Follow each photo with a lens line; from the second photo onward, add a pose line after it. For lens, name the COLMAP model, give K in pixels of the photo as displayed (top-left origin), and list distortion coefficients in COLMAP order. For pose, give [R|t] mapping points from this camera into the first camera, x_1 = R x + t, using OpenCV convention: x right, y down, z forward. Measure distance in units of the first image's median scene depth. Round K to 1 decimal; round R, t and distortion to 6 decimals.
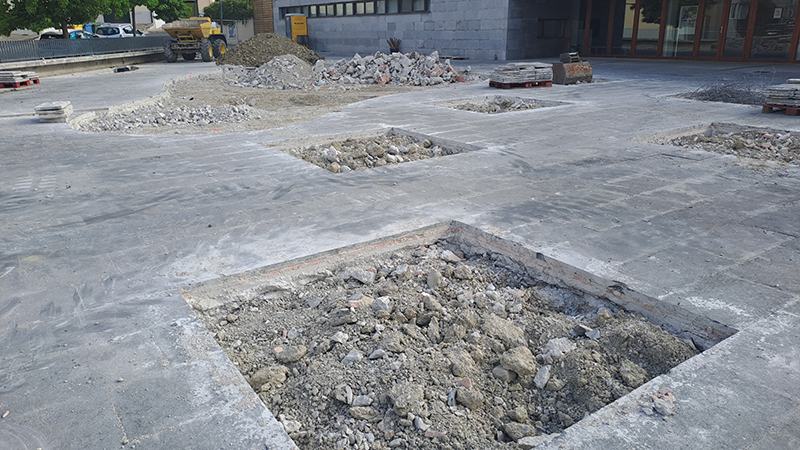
lens RADIAL K [[577.8, 0, 394.5], [0, 577.8, 217.4], [0, 0, 1]] dist [0.069615, -0.059026]
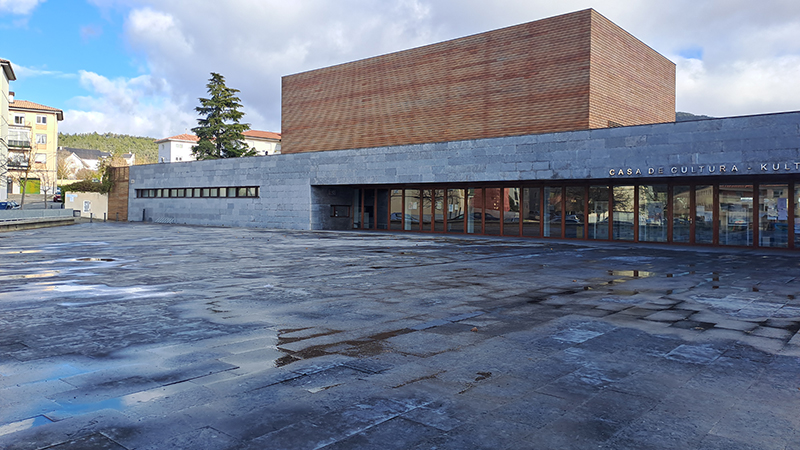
lens RADIAL K [[577.8, 0, 388.1], [0, 577.8, 205.9], [0, 0, 1]] dist [0.069615, -0.059026]
pose [[0.966381, 0.028964, 0.255476, 0.005435], [0.052742, 0.950172, -0.307230, 0.141712], [-0.251645, 0.310376, 0.916701, -0.444545]]
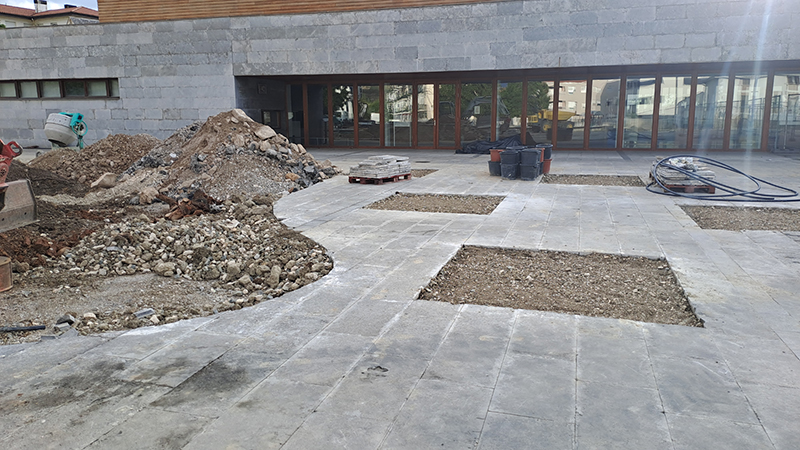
lens RADIAL K [[577.8, 0, 404.3], [0, 577.8, 209.6], [0, 0, 1]] dist [0.069615, -0.059026]
pose [[0.777560, -0.093834, 0.621769, -0.189904], [0.190334, 0.977539, -0.090500, -0.055747], [-0.599311, 0.188713, 0.777955, 0.171193]]
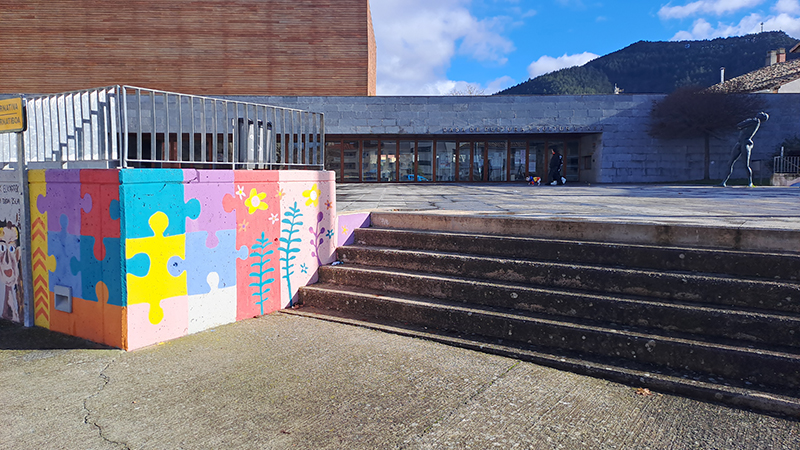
lens RADIAL K [[577.8, 0, 399.4], [0, 577.8, 220.7], [0, 0, 1]] dist [0.069615, -0.059026]
pose [[0.556017, -0.047882, 0.829790, -0.581201], [0.251350, 0.961283, -0.112953, 0.131995], [-0.792255, 0.271372, 0.546525, -0.236392]]
